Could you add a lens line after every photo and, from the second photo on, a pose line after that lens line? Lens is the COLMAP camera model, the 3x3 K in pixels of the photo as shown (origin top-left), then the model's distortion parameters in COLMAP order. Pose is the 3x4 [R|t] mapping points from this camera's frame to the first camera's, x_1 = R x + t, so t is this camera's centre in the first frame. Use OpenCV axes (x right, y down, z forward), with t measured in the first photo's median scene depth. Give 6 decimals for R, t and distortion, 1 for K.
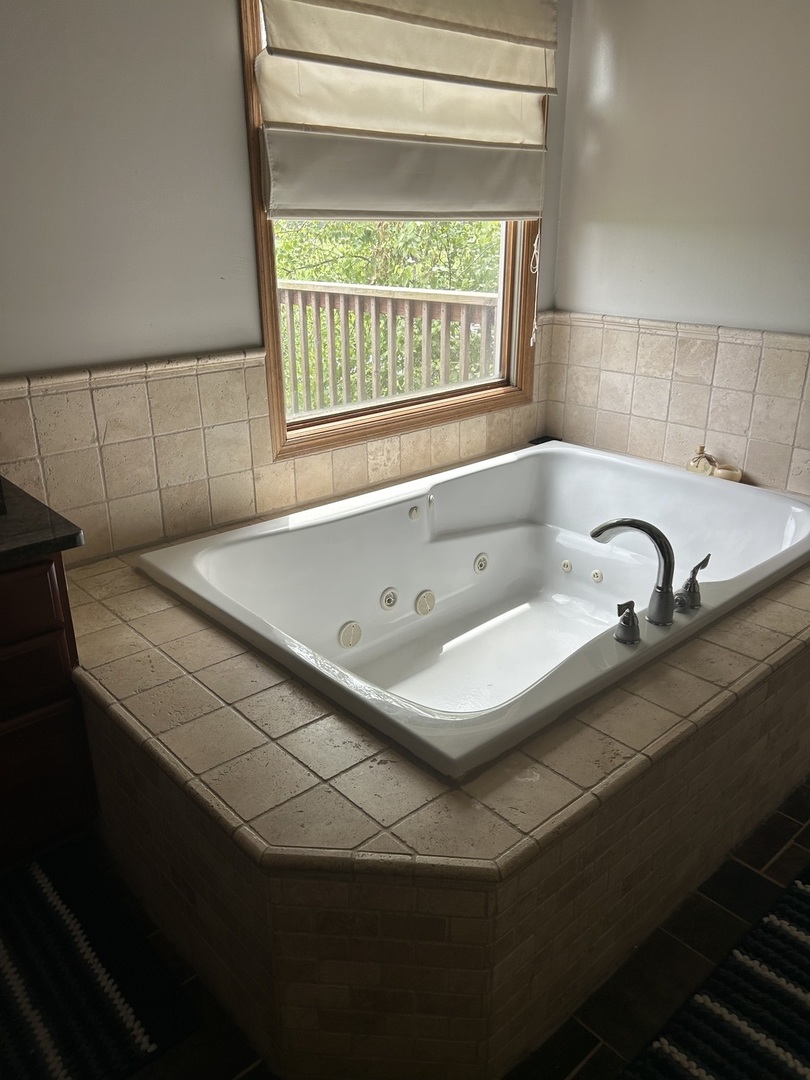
lens RADIAL K [[815.8, 0, 403.1], [0, 815.8, 537.3], [0, 0, 1]] dist [0.034260, -0.032880]
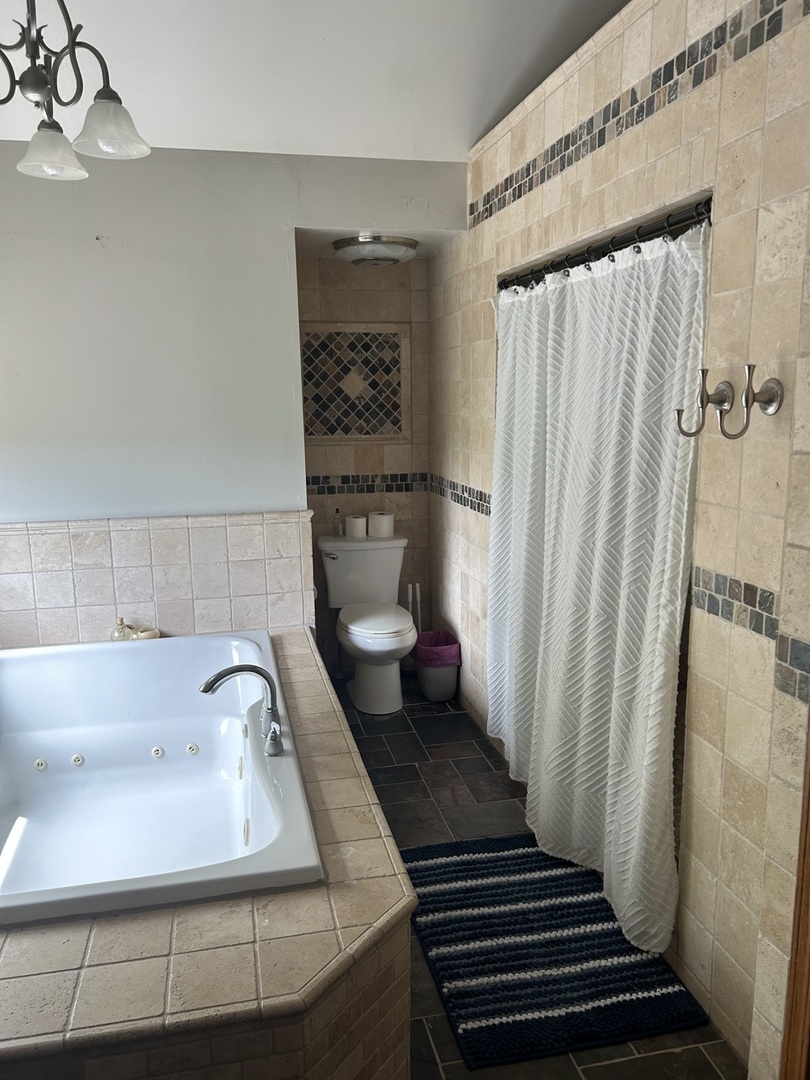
lens RADIAL K [[815.8, 0, 390.5], [0, 815.8, 567.8], [0, 0, 1]] dist [0.034260, -0.032880]
pose [[0.492561, -0.183355, 0.850743, -0.426710], [0.332070, 0.943191, 0.011019, -0.065169], [-0.804433, 0.277078, 0.525466, 0.062985]]
